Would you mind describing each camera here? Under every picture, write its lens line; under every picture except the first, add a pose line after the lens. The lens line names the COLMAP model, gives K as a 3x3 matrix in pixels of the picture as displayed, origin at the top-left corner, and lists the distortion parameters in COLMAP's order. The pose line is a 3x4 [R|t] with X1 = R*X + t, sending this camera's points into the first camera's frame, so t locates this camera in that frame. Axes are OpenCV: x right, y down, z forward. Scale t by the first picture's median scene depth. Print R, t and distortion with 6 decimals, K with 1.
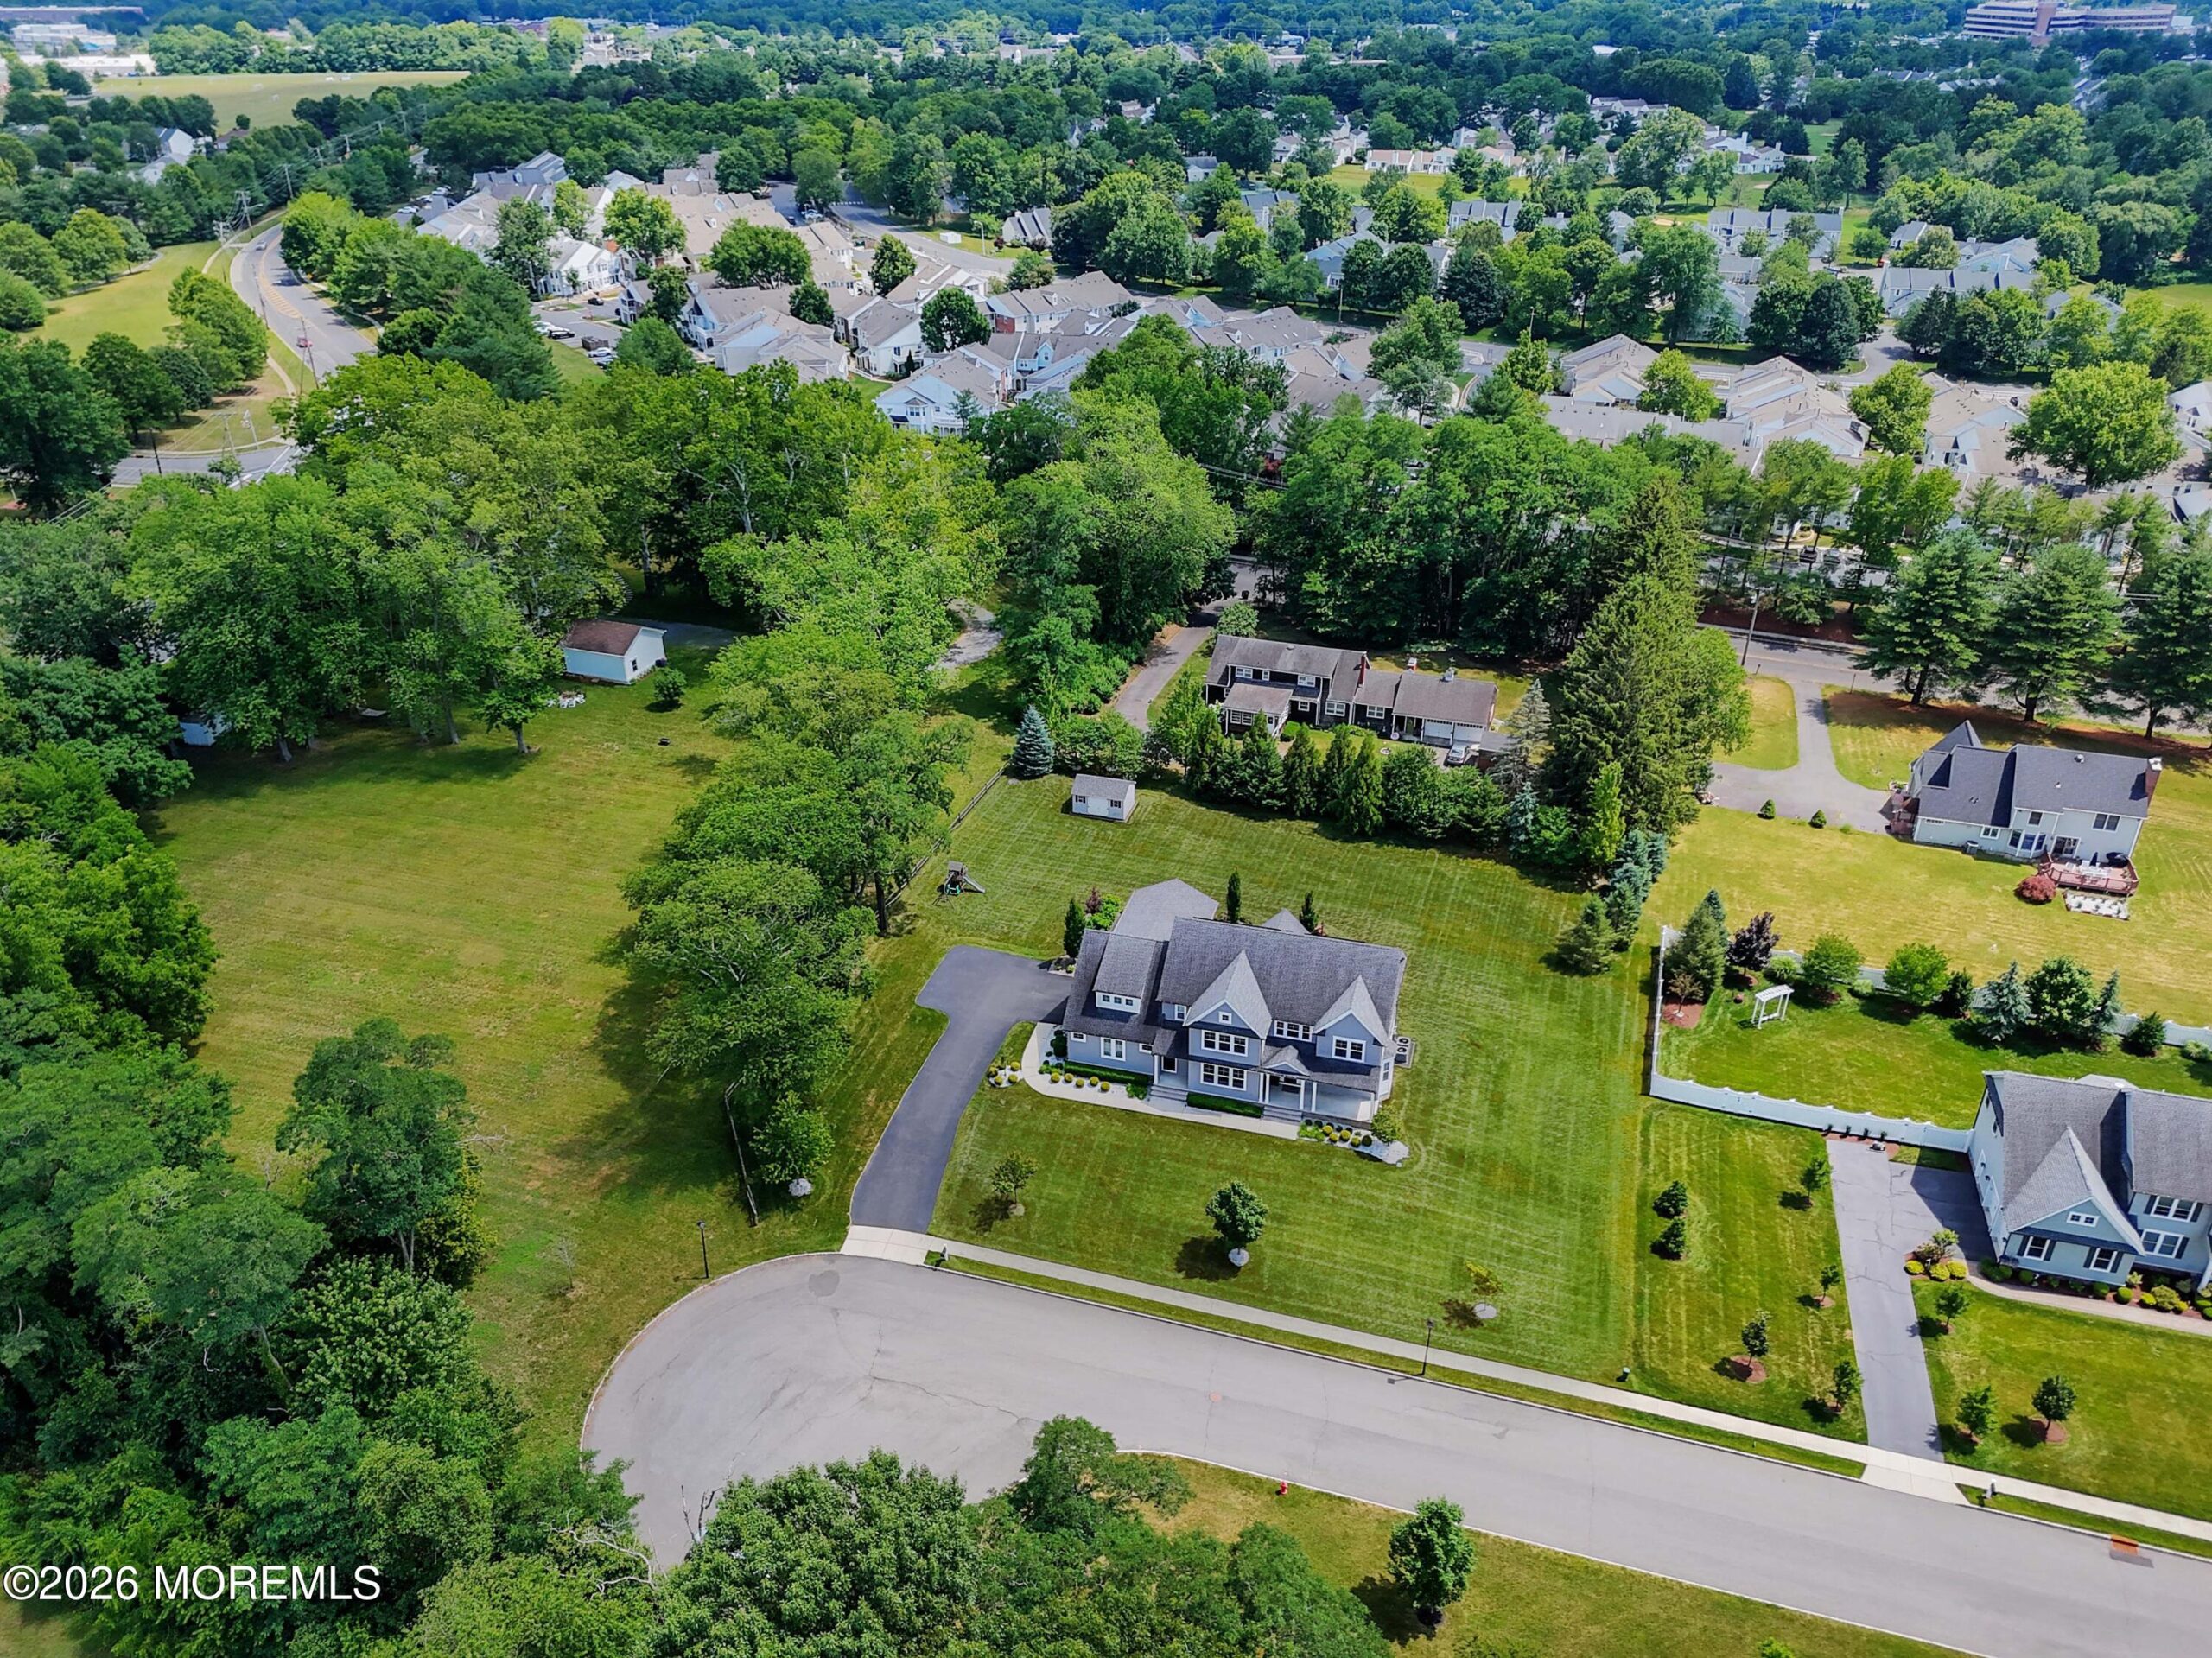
lens RADIAL K [[1624.1, 0, 1122.3], [0, 1624.1, 829.8], [0, 0, 1]] dist [0.073712, -0.066833]
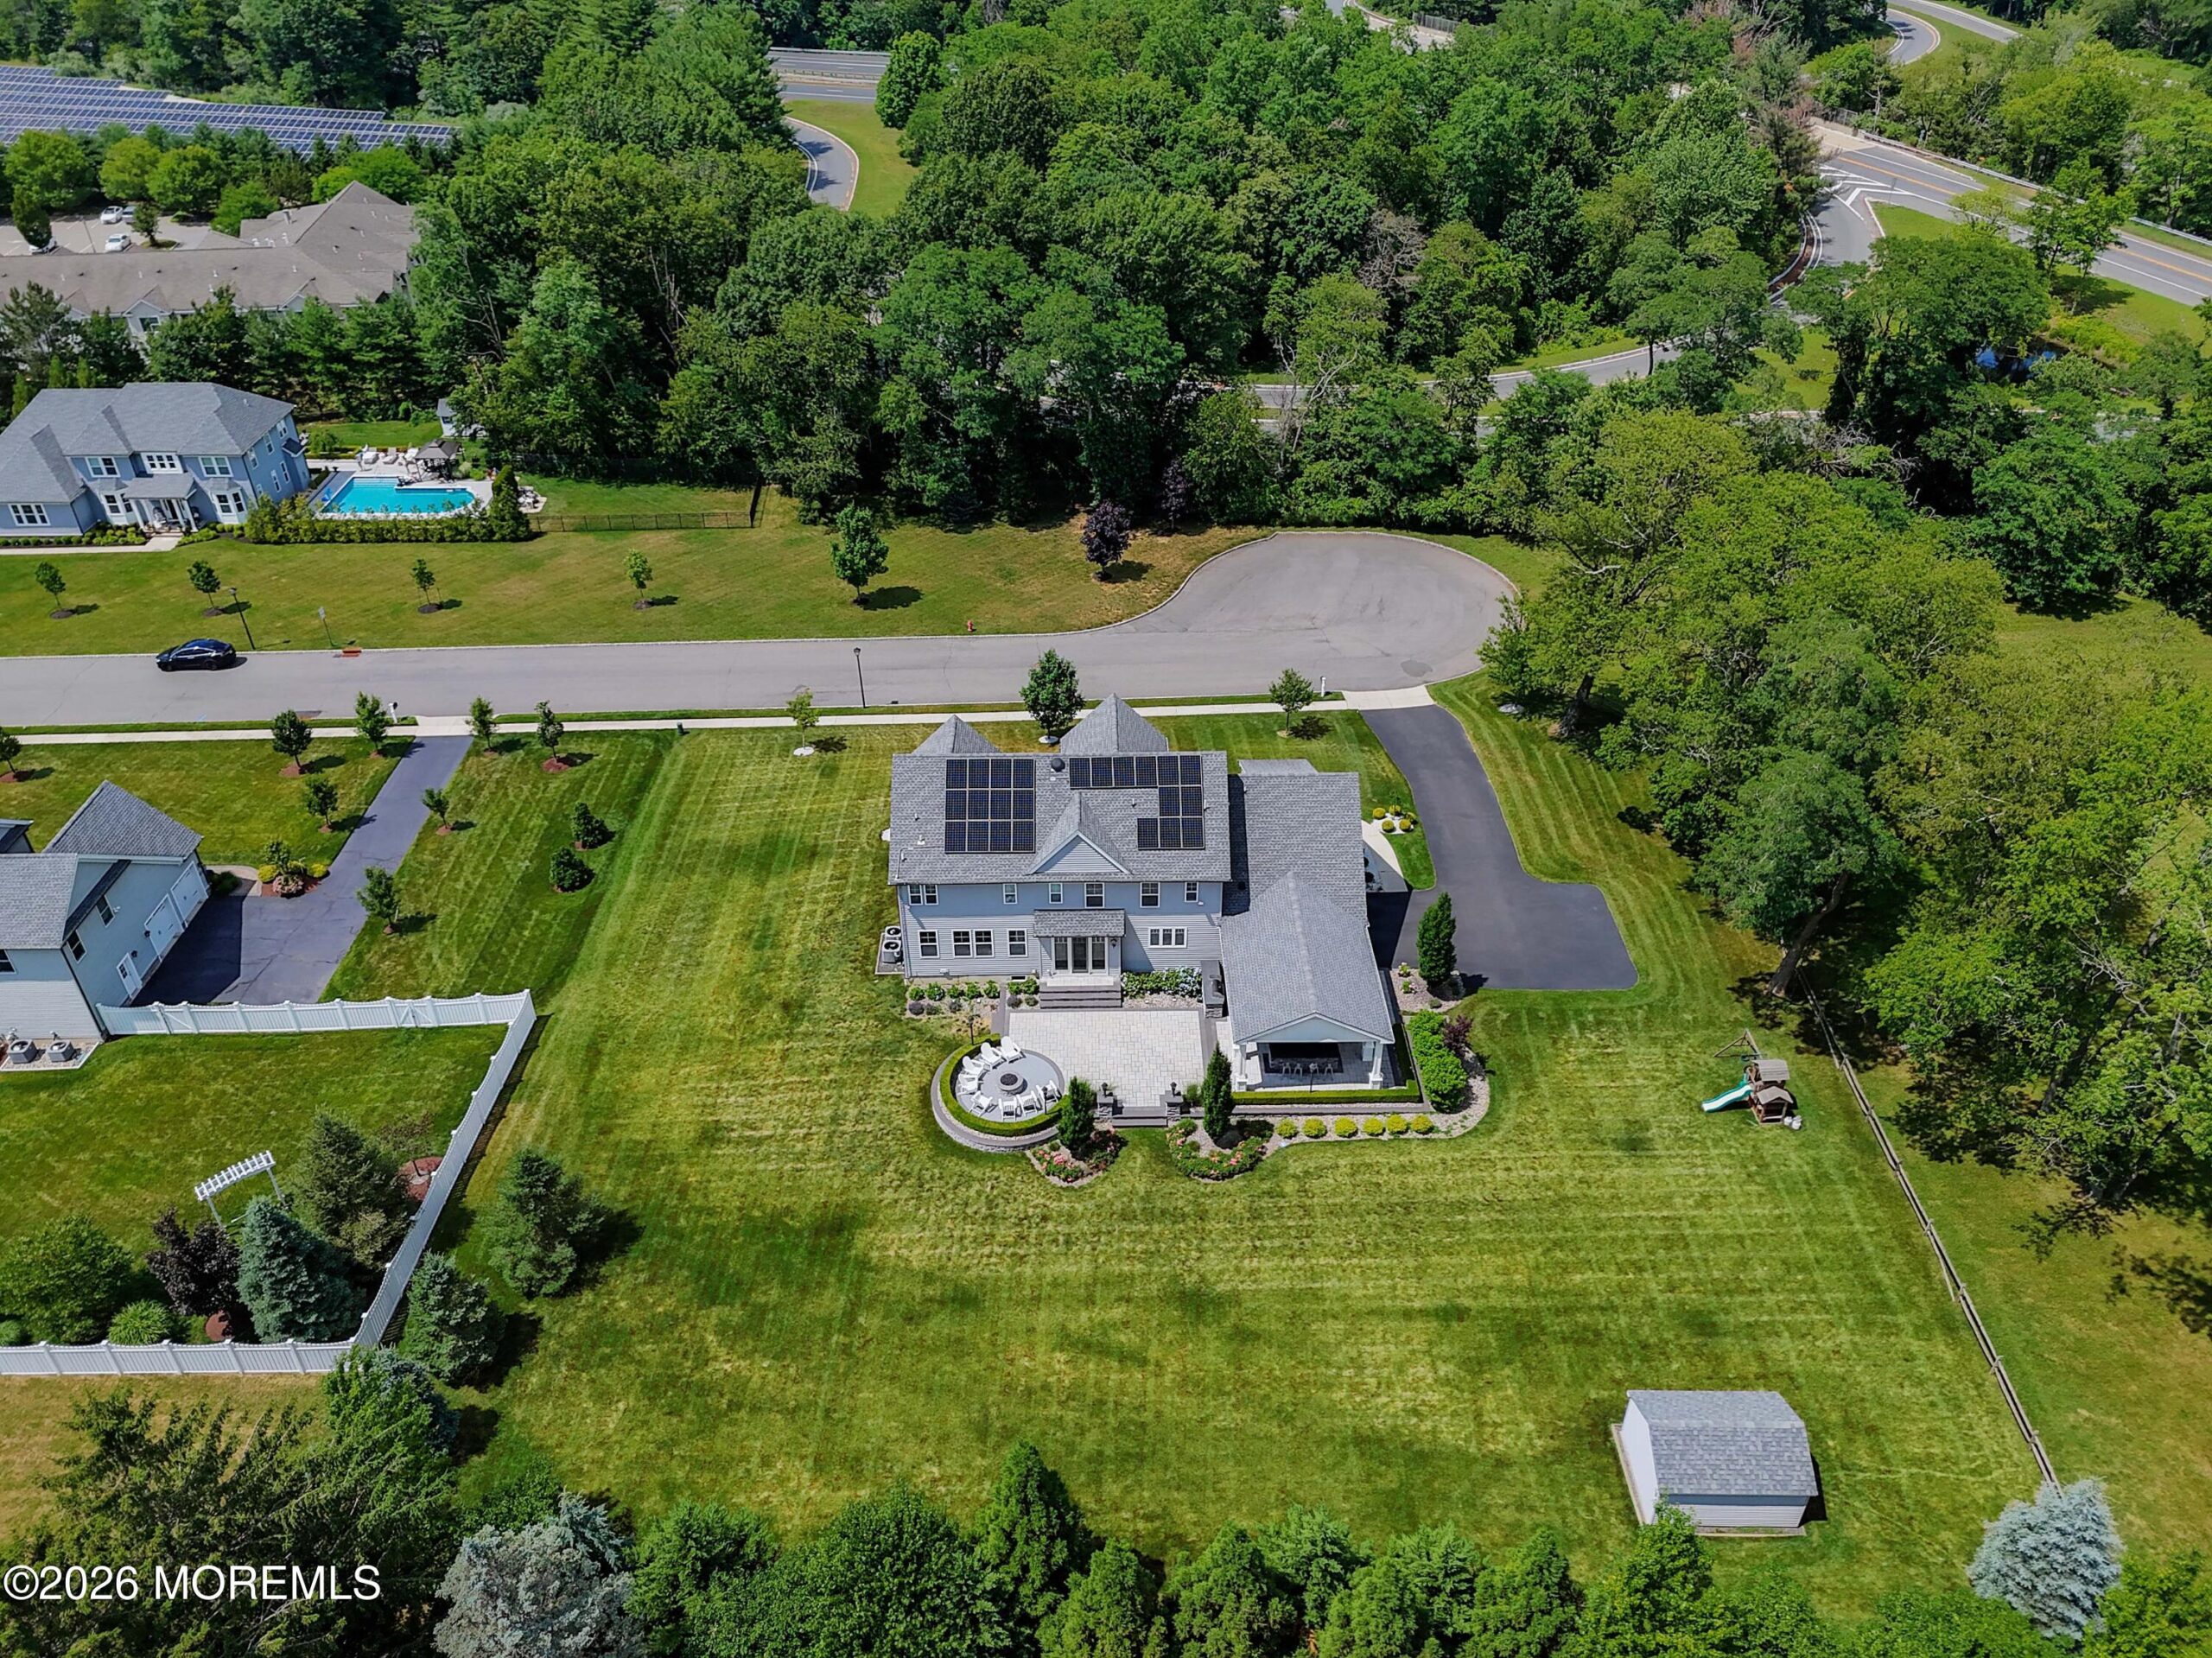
lens RADIAL K [[1624.1, 0, 1104.5], [0, 1624.1, 827.3], [0, 0, 1]] dist [0.073712, -0.066833]
pose [[-0.960128, 0.166629, -0.224473, 0.215821], [-0.128048, 0.451649, 0.882959, -0.472567], [0.248510, 0.876497, -0.412305, 1.173899]]
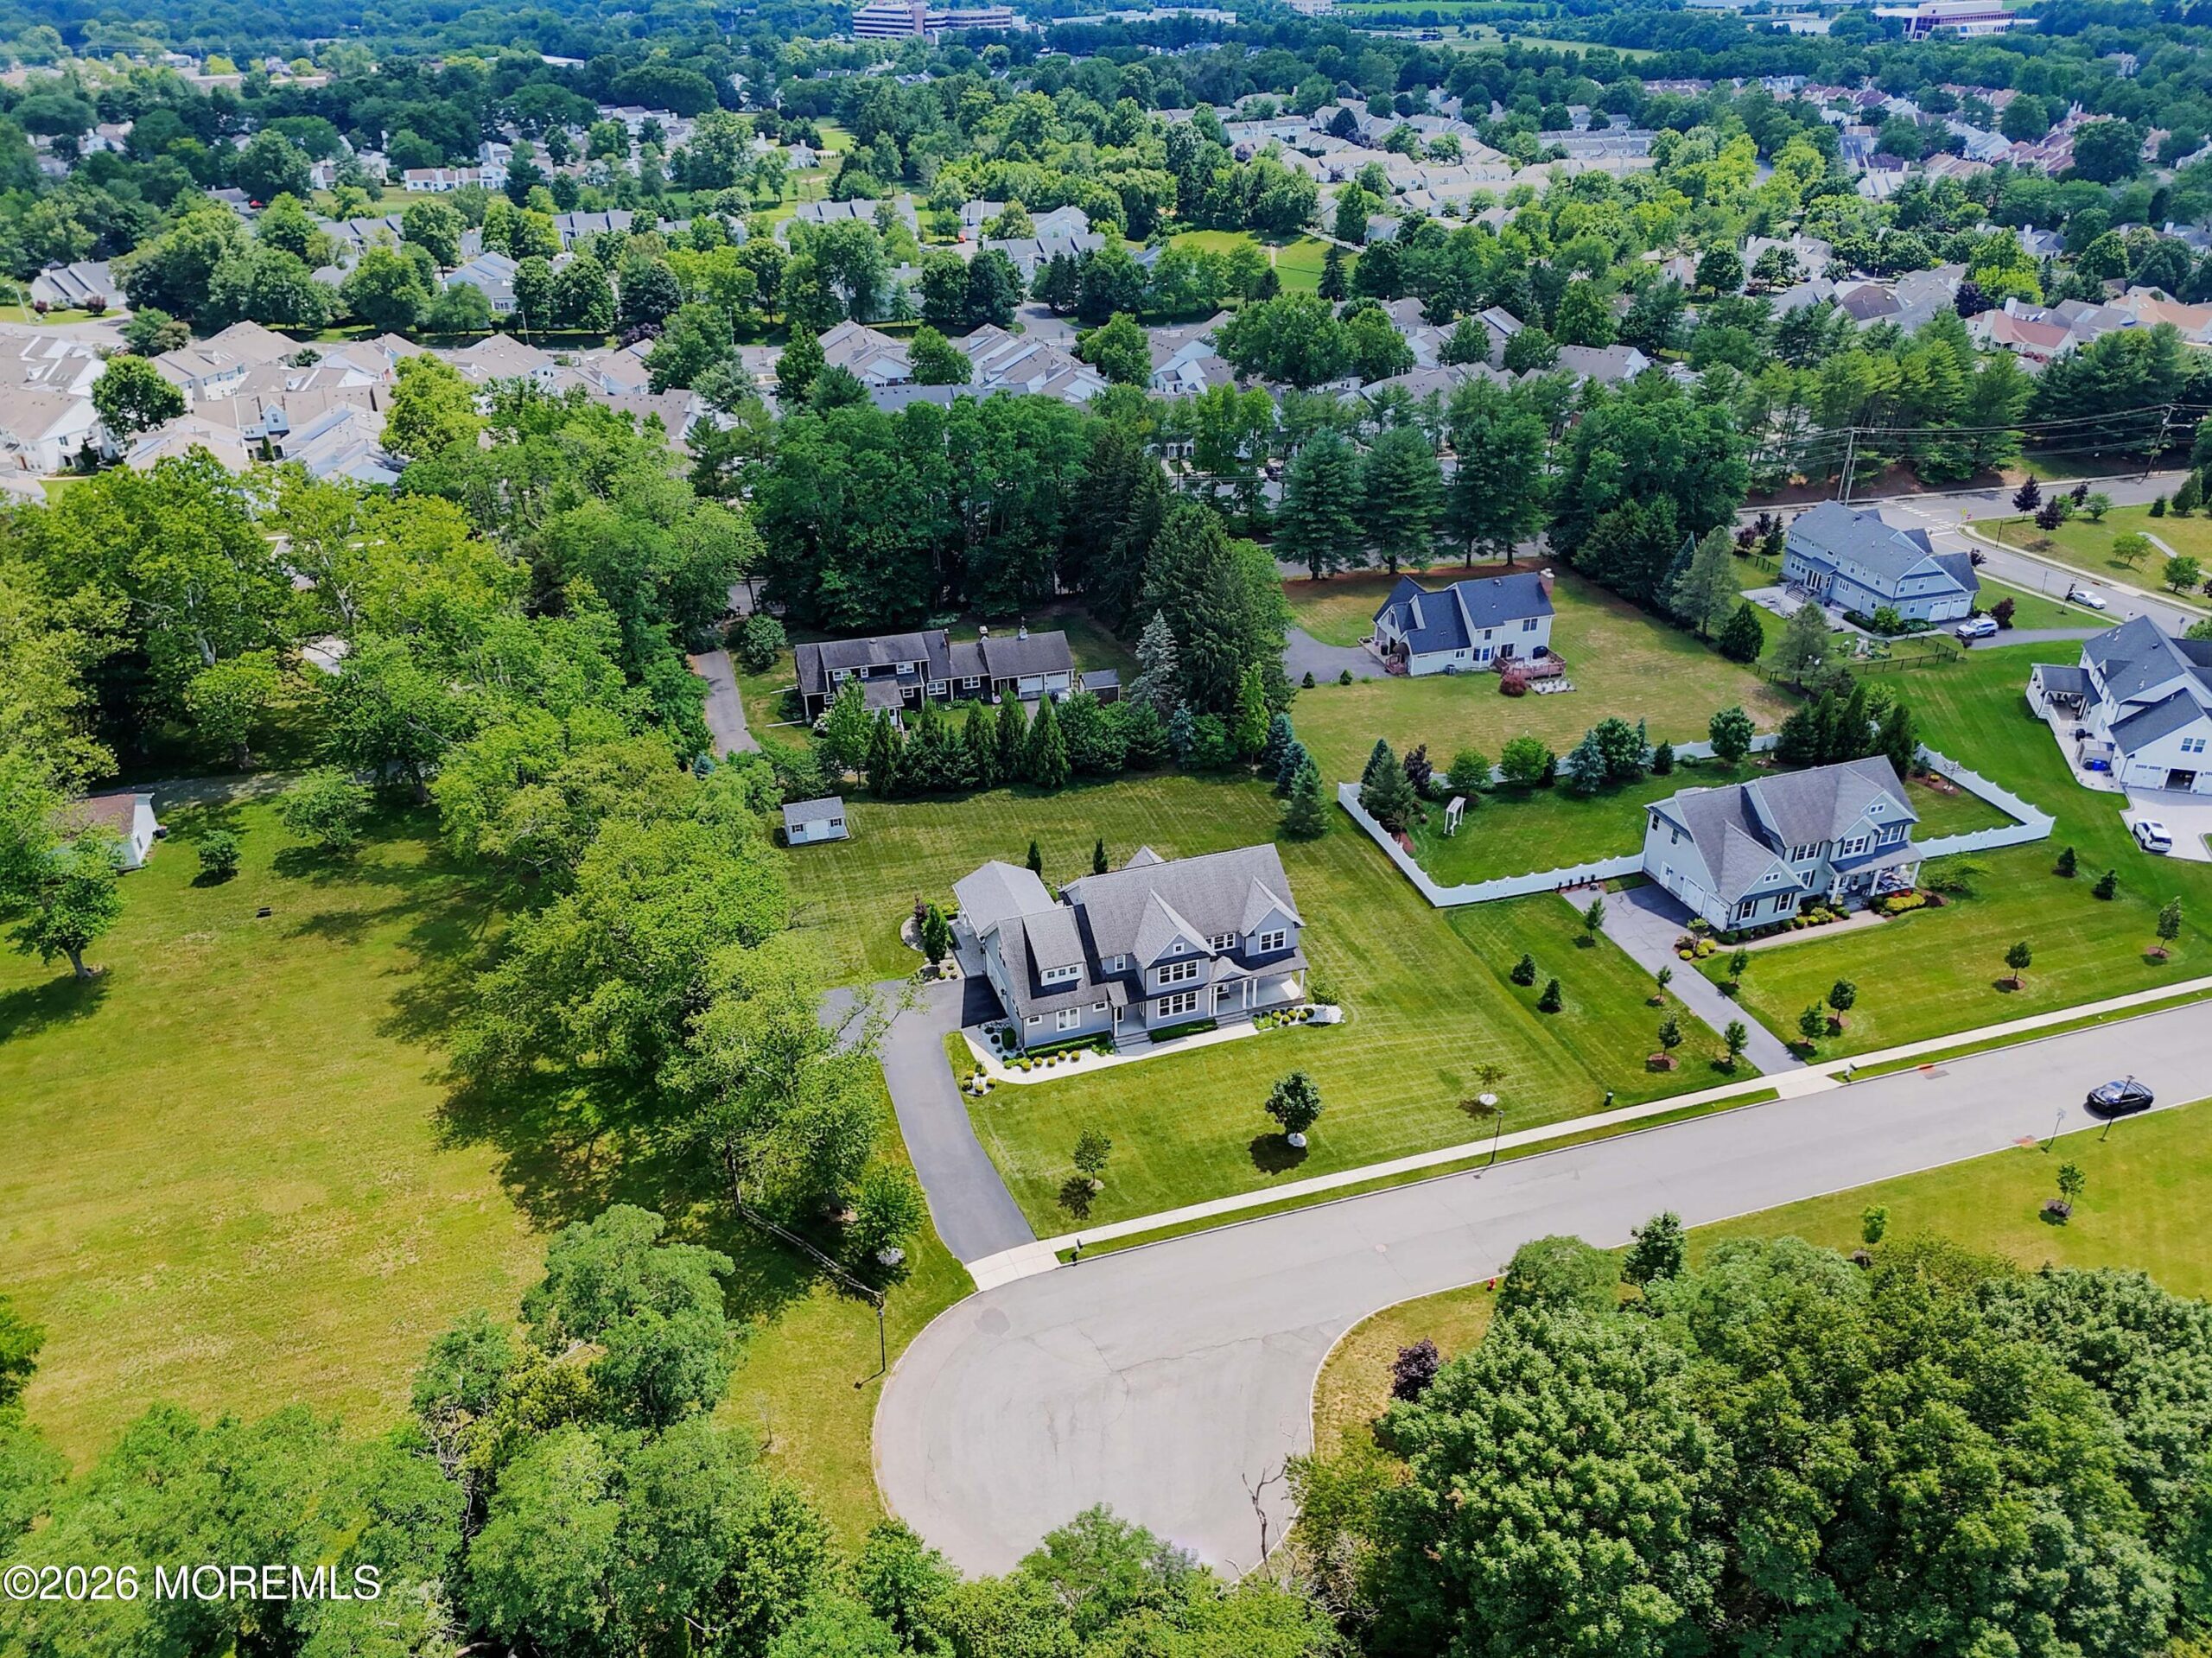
lens RADIAL K [[1624.1, 0, 1114.1], [0, 1624.1, 814.7], [0, 0, 1]] dist [0.073712, -0.066833]
pose [[0.819156, -0.275040, 0.503326, -0.419429], [0.280788, 0.957482, 0.066234, -0.044754], [-0.500142, 0.087072, 0.861555, 0.077422]]
